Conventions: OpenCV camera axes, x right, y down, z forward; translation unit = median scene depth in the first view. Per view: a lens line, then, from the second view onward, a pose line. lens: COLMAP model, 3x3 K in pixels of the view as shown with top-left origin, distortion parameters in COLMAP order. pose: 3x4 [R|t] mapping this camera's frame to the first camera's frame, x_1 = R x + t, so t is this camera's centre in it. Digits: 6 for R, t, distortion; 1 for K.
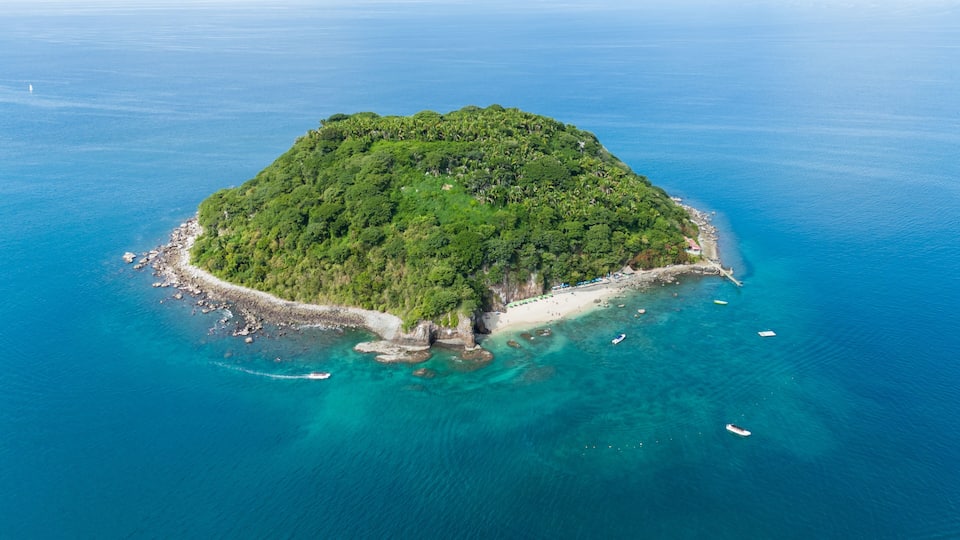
lens RADIAL K [[827.3, 0, 480.1], [0, 827.3, 270.1], [0, 0, 1]] dist [0.022609, -0.014957]
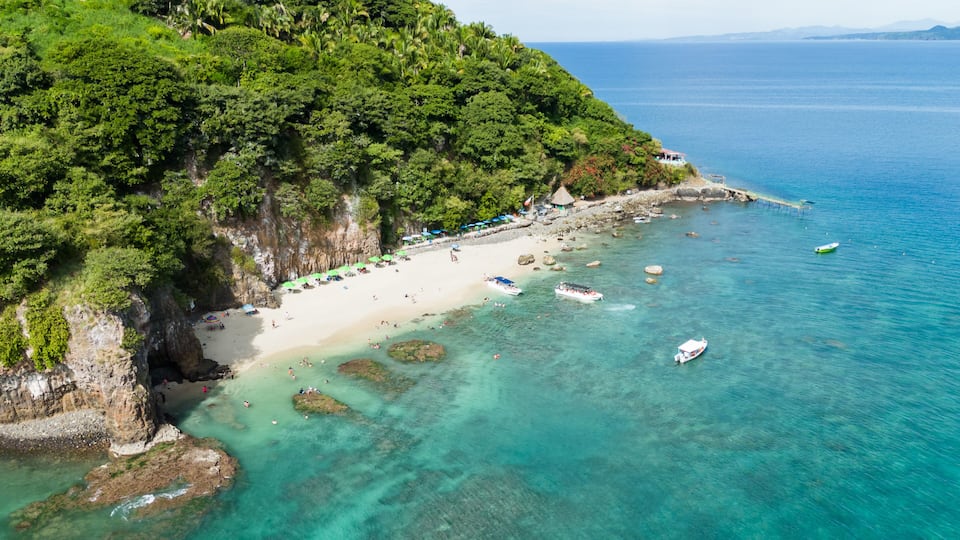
lens RADIAL K [[827.3, 0, 479.9], [0, 827.3, 271.3], [0, 0, 1]] dist [0.022609, -0.014957]
pose [[0.959033, -0.091941, 0.267961, 0.020772], [0.108993, 0.992812, -0.049438, 0.059757], [-0.261489, 0.076619, 0.962161, 0.655897]]
